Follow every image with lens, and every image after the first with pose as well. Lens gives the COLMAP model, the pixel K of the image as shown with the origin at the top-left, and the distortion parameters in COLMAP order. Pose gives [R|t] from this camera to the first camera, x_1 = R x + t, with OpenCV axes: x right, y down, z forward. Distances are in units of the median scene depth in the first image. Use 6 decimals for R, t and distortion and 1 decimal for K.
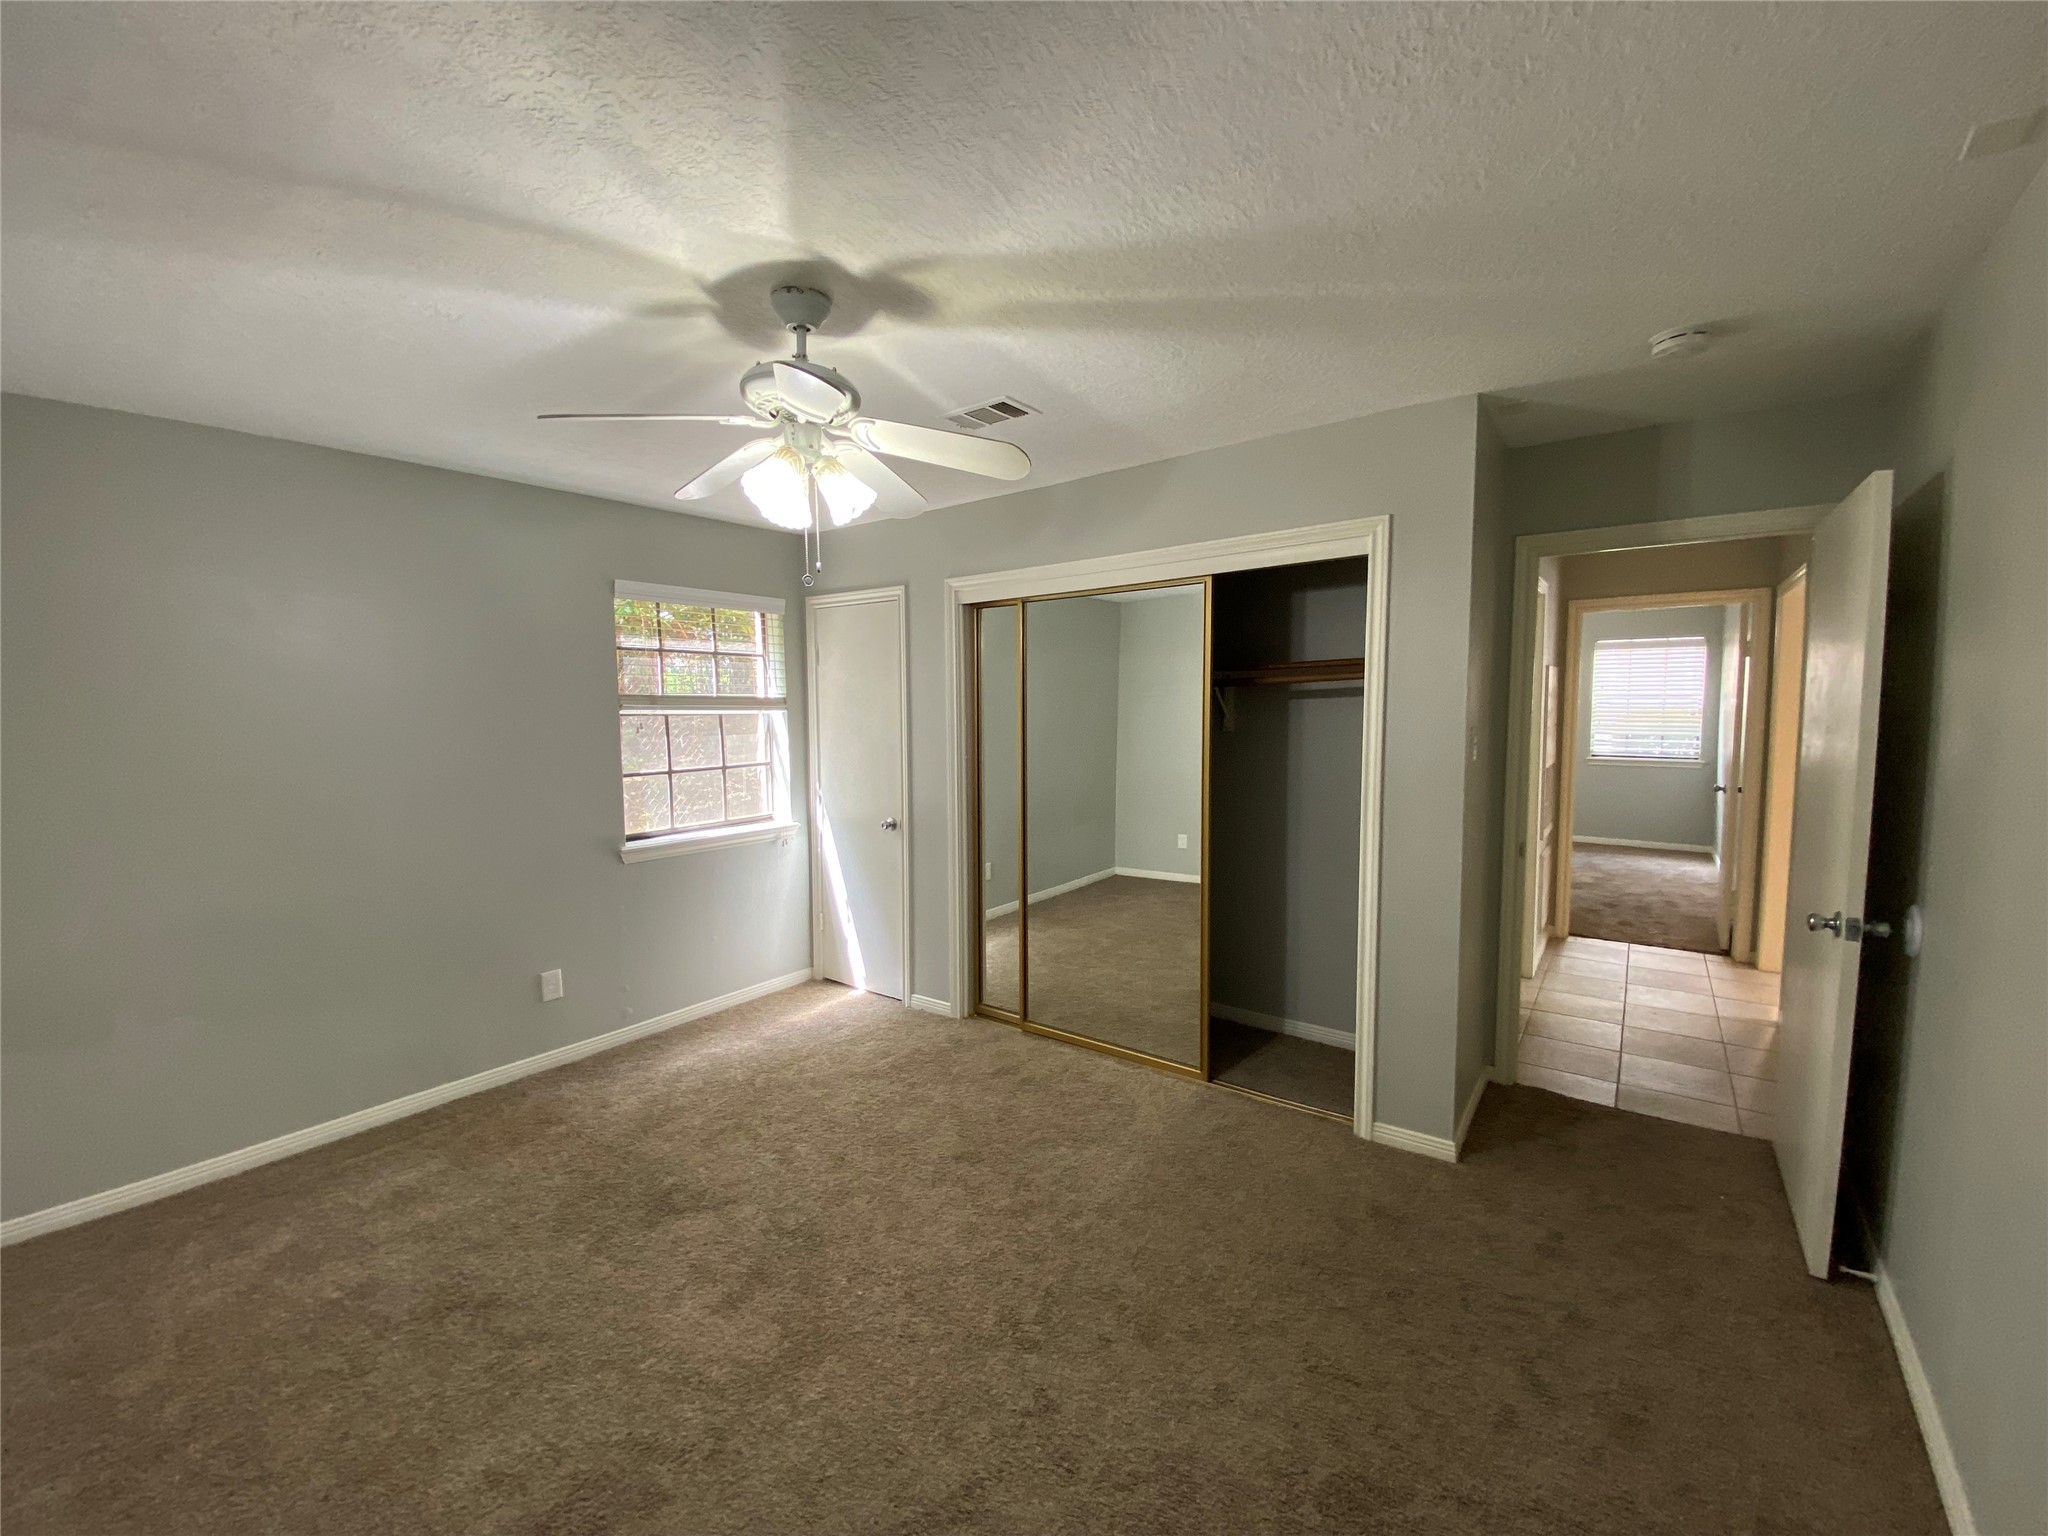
lens RADIAL K [[824.4, 0, 1022.4], [0, 824.4, 773.5], [0, 0, 1]] dist [0.011847, -0.010864]
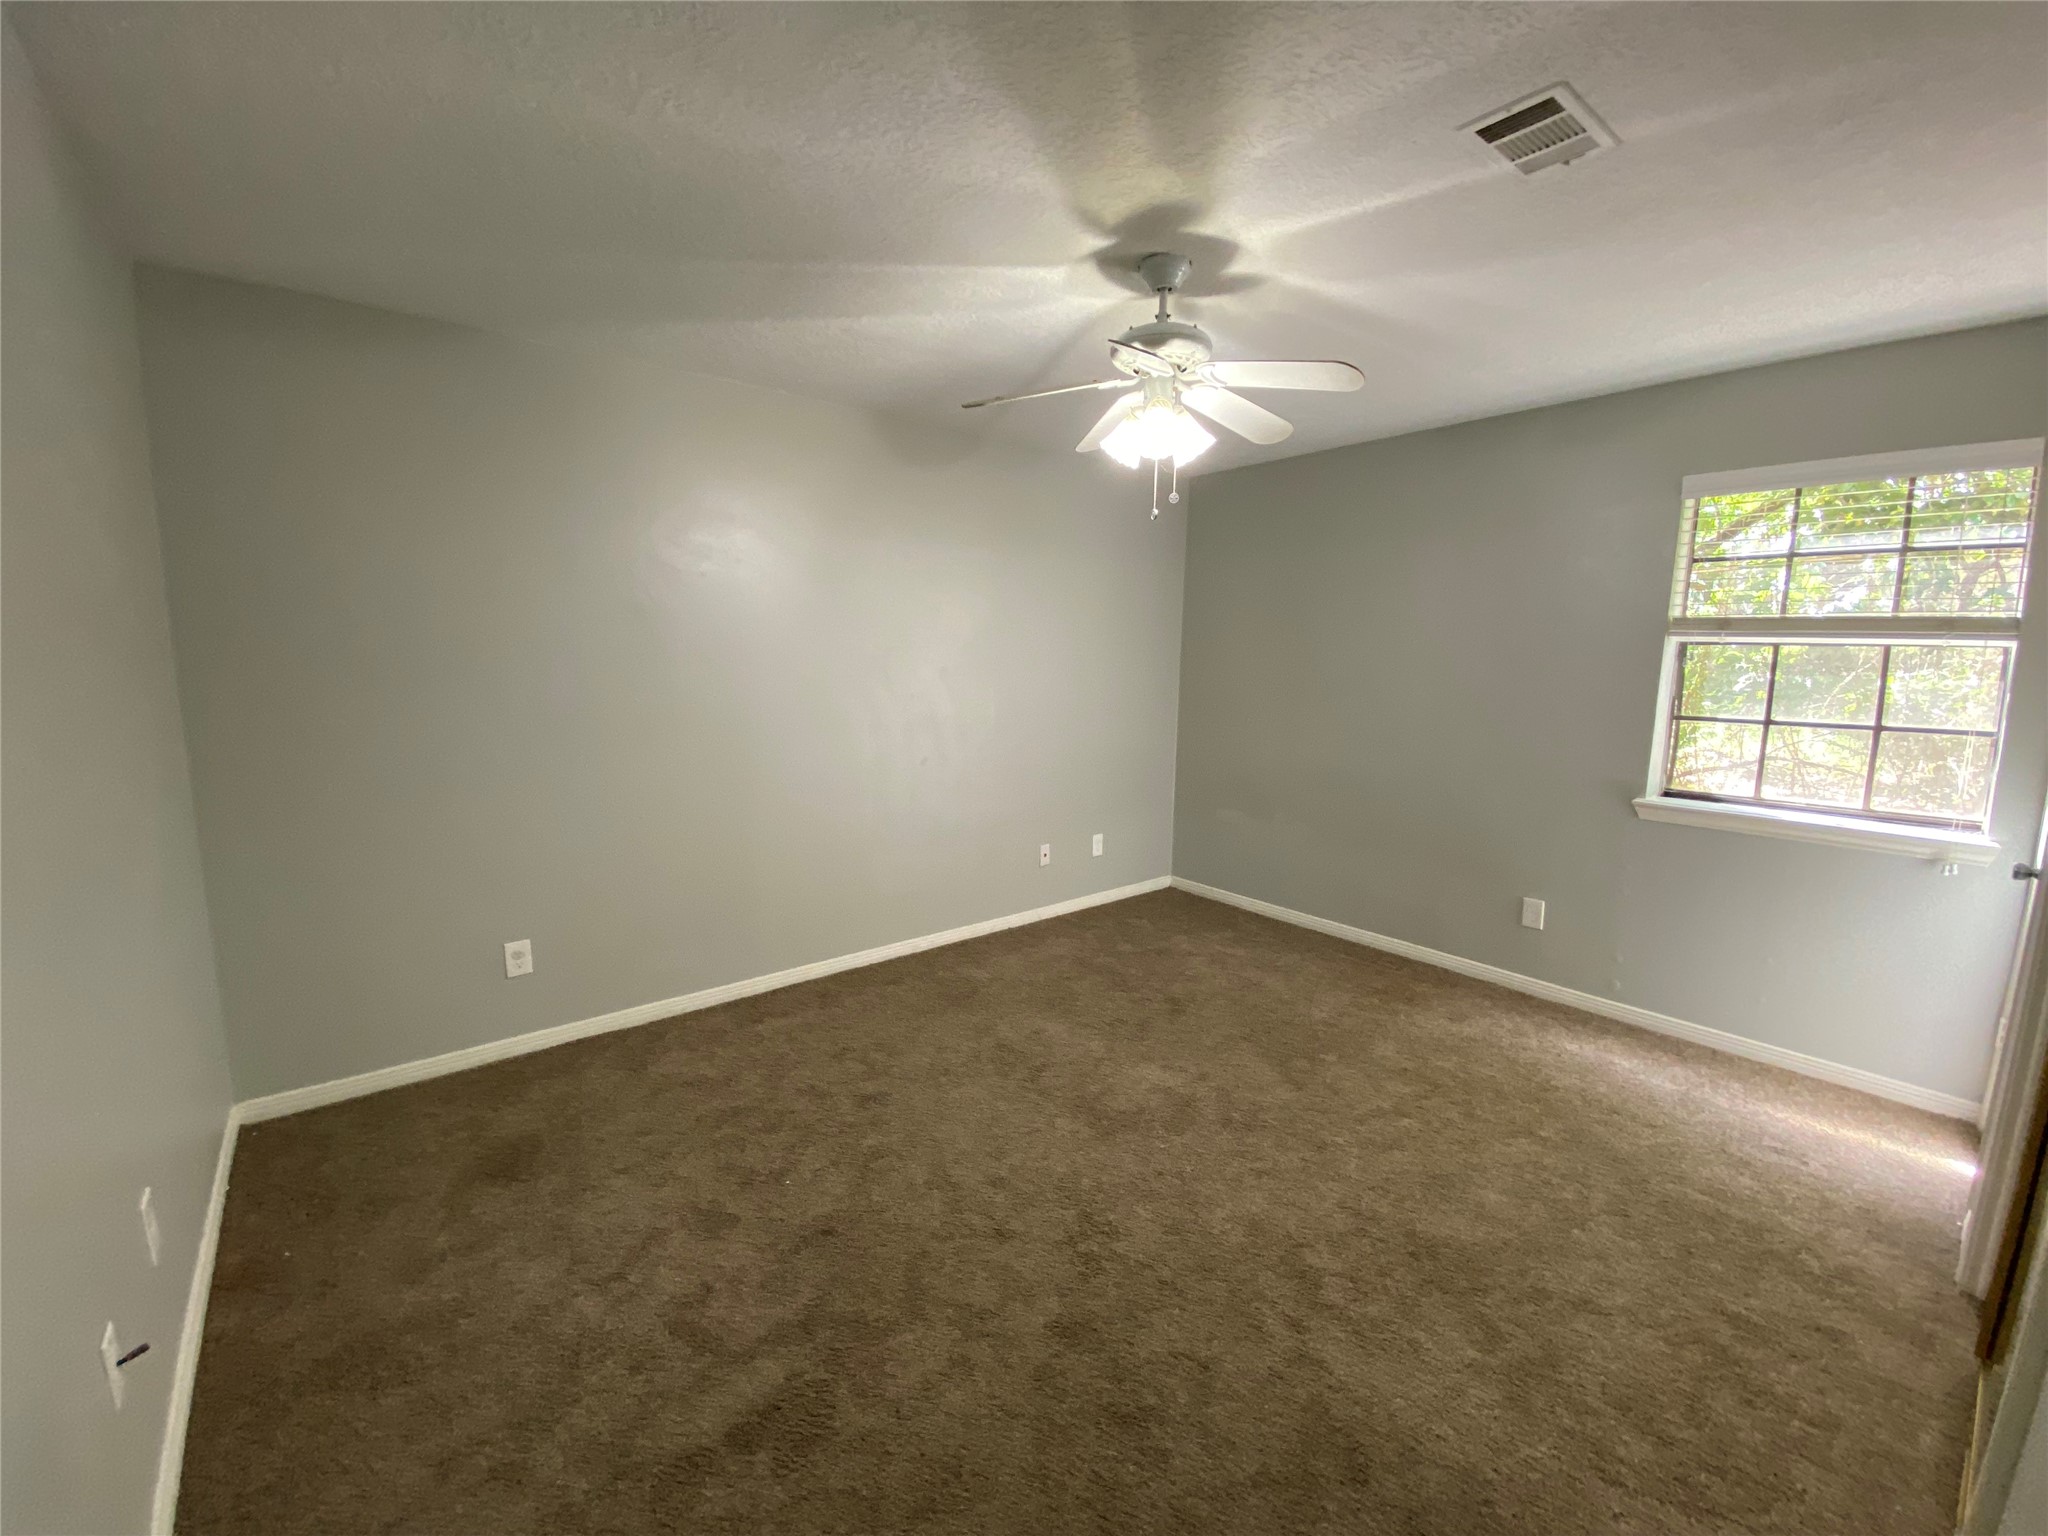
lens RADIAL K [[824.4, 0, 1019.3], [0, 824.4, 772.0], [0, 0, 1]] dist [0.011847, -0.010864]
pose [[-0.238964, 0.153423, -0.958831, 0.547359], [-0.088502, 0.979888, 0.178849, -0.038089], [0.966987, 0.127597, -0.220580, 0.636119]]
